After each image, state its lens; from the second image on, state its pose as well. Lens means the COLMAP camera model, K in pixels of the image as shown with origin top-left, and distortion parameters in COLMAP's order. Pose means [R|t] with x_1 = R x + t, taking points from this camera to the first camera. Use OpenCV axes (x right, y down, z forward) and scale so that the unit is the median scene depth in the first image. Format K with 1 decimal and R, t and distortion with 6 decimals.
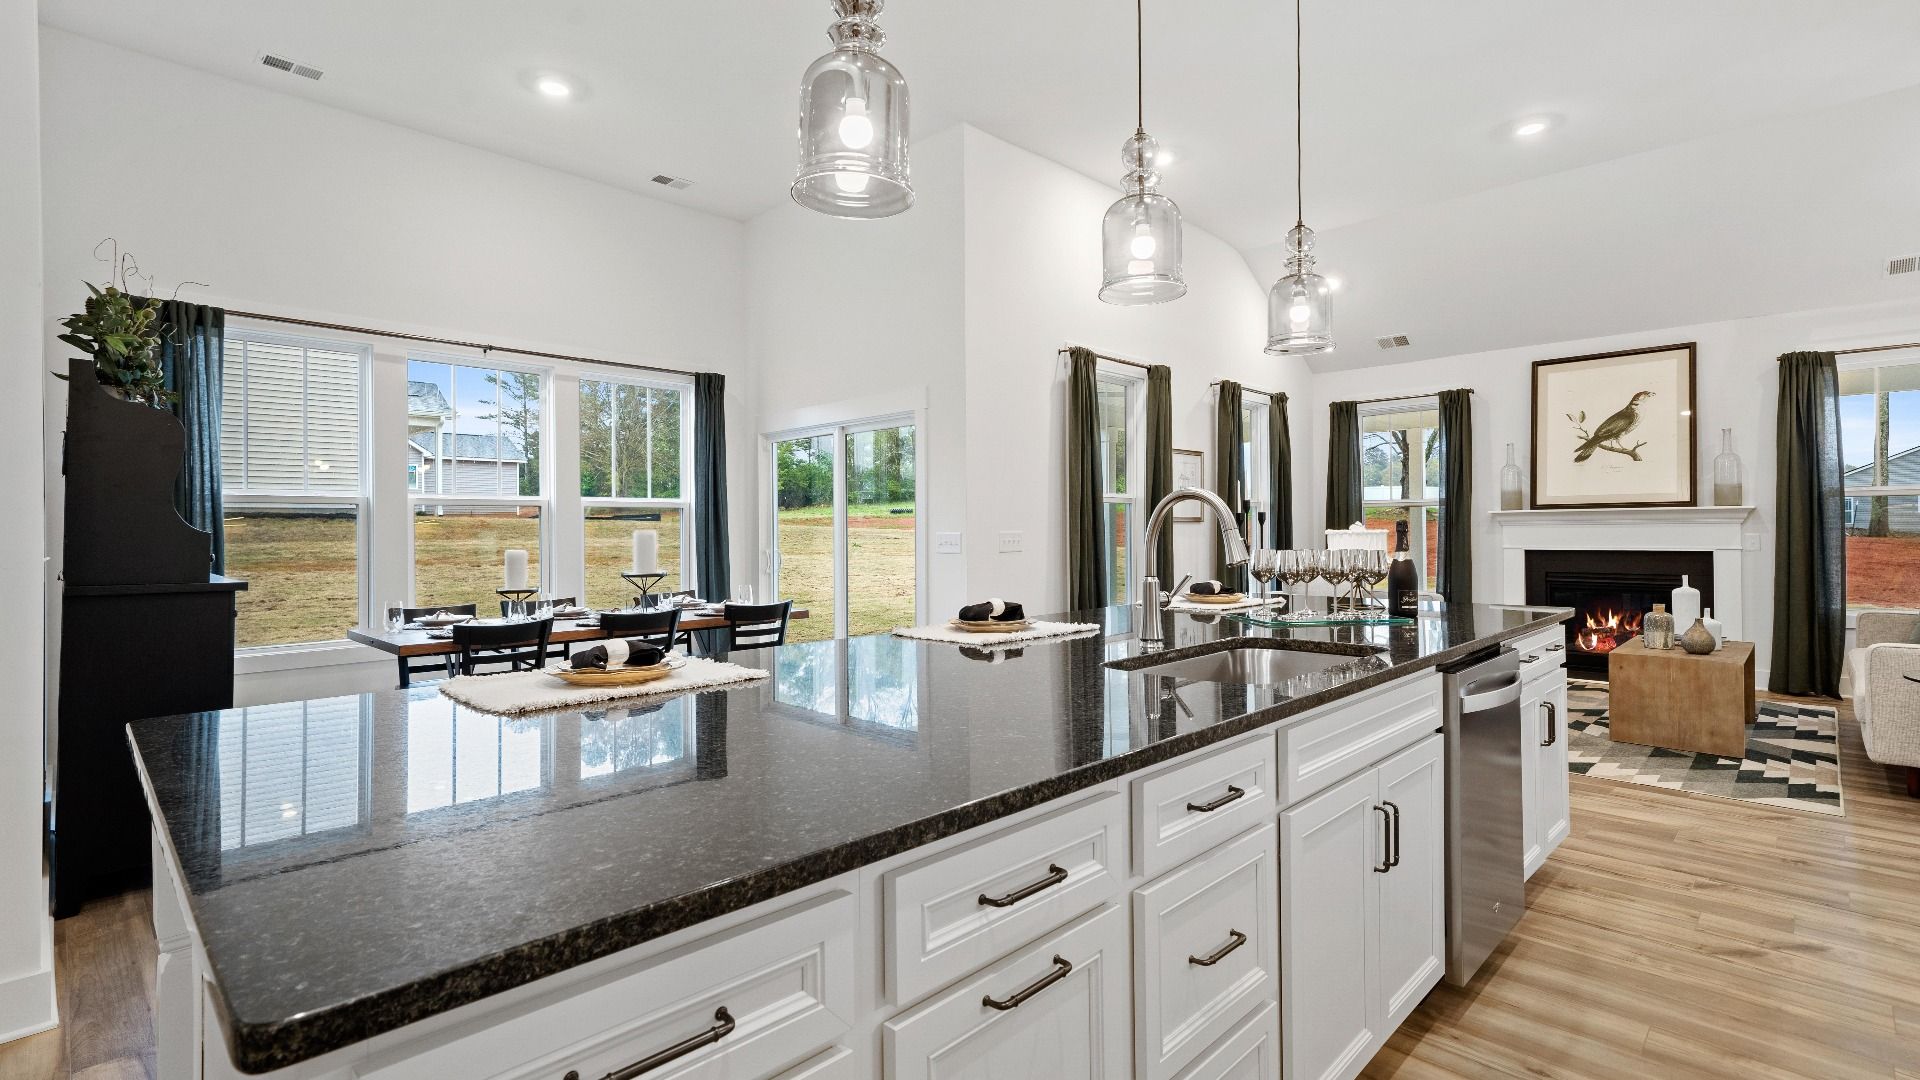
lens RADIAL K [[858.7, 0, 951.4], [0, 858.7, 526.5], [0, 0, 1]] dist [-0.001846, 0.000116]
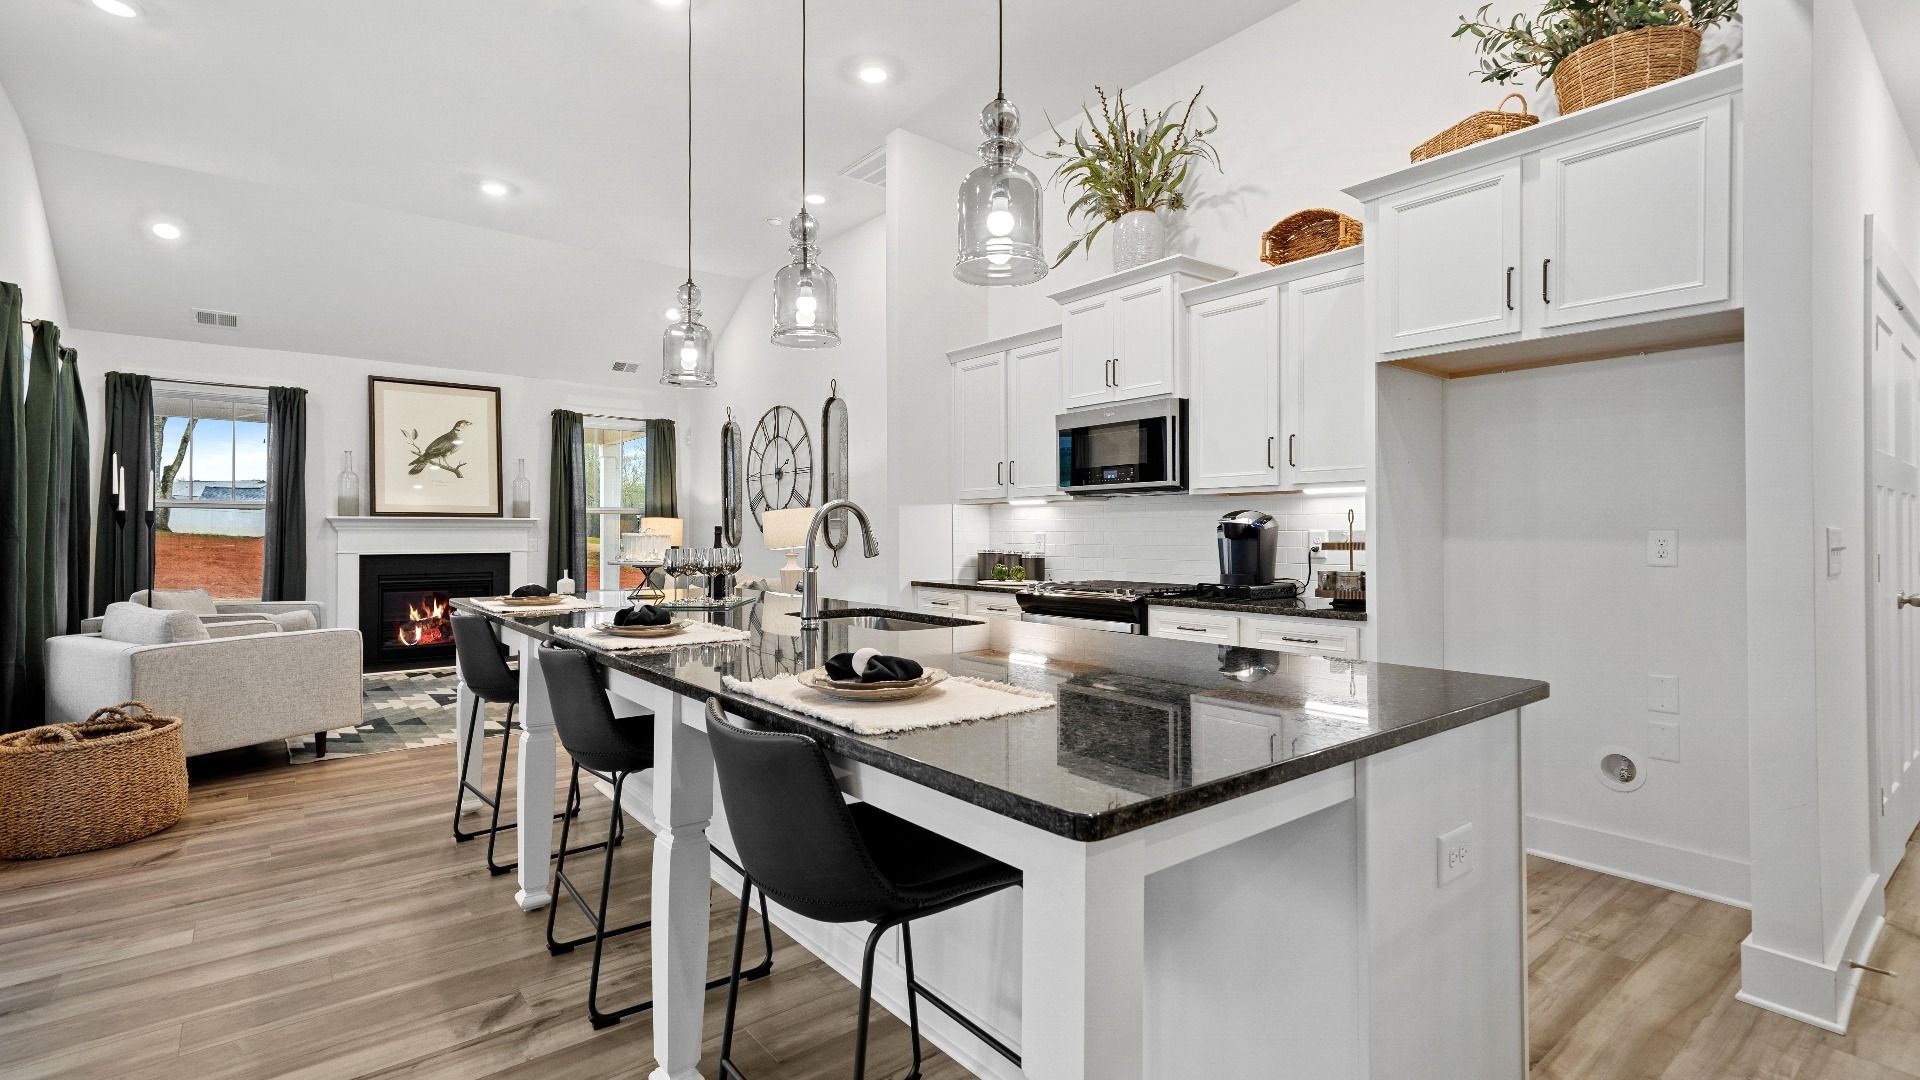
lens RADIAL K [[858.7, 0, 951.4], [0, 858.7, 526.5], [0, 0, 1]] dist [-0.001846, 0.000116]
pose [[0.115894, 0.014495, 0.993156, -0.305710], [-0.004204, 0.999892, -0.014103, 0.004946], [-0.993253, -0.002541, 0.115942, 0.187073]]
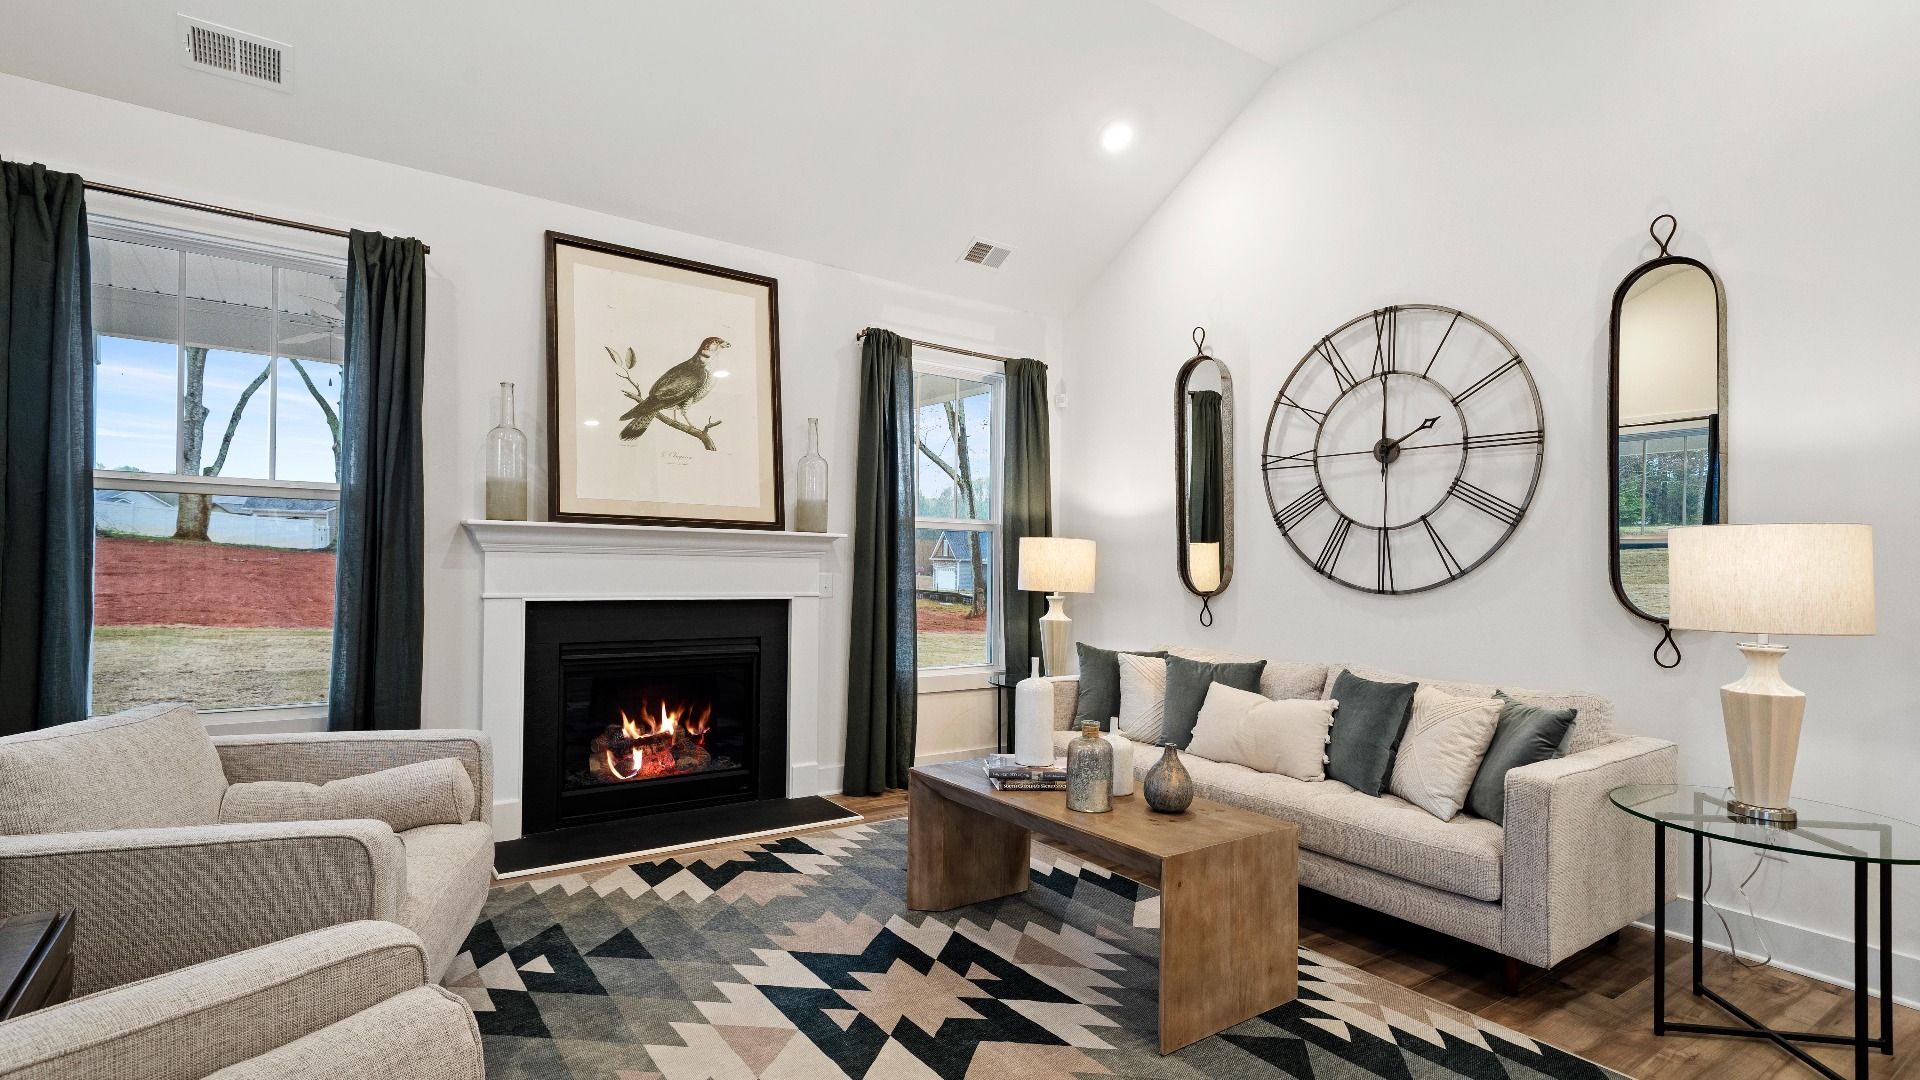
lens RADIAL K [[924.4, 0, 984.6], [0, 924.4, 574.1], [0, 0, 1]] dist [0.004411, 0.000830]
pose [[0.161802, -0.002407, 0.986820, 0.194979], [-0.029432, 0.999540, 0.007264, -0.000282], [-0.986384, -0.030219, 0.161657, 0.711908]]
